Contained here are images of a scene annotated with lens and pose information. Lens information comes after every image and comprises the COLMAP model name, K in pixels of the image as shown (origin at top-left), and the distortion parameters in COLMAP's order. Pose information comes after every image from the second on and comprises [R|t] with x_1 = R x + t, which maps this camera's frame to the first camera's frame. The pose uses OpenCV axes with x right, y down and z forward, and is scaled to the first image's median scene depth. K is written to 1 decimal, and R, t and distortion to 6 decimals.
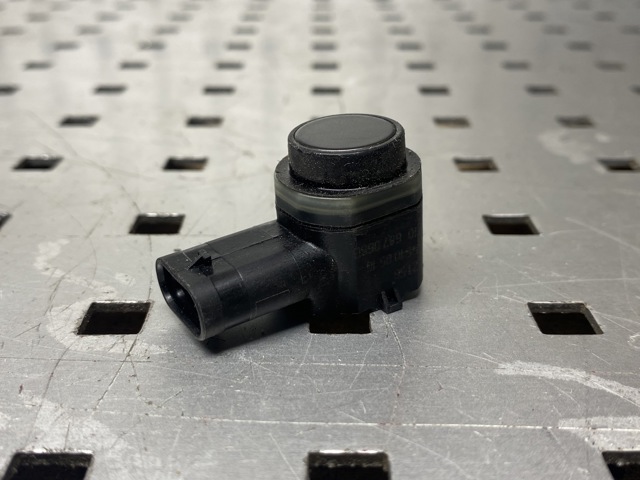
lens RADIAL K [[730.6, 0, 322.0], [0, 730.6, 242.6], [0, 0, 1]] dist [0.013766, 0.000000]
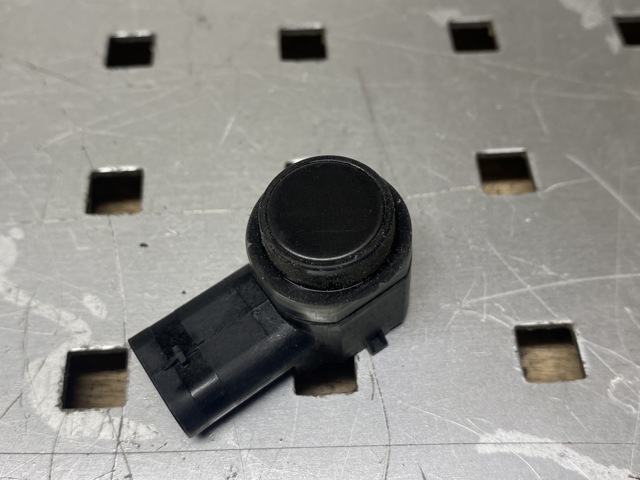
lens RADIAL K [[730.6, 0, 322.4], [0, 730.6, 244.3], [0, 0, 1]] dist [0.013766, 0.000000]
pose [[0.998614, -0.049208, 0.018697, 0.010855], [0.032329, 0.853616, 0.519898, -0.510573], [-0.041543, -0.518573, 0.854024, 0.222882]]
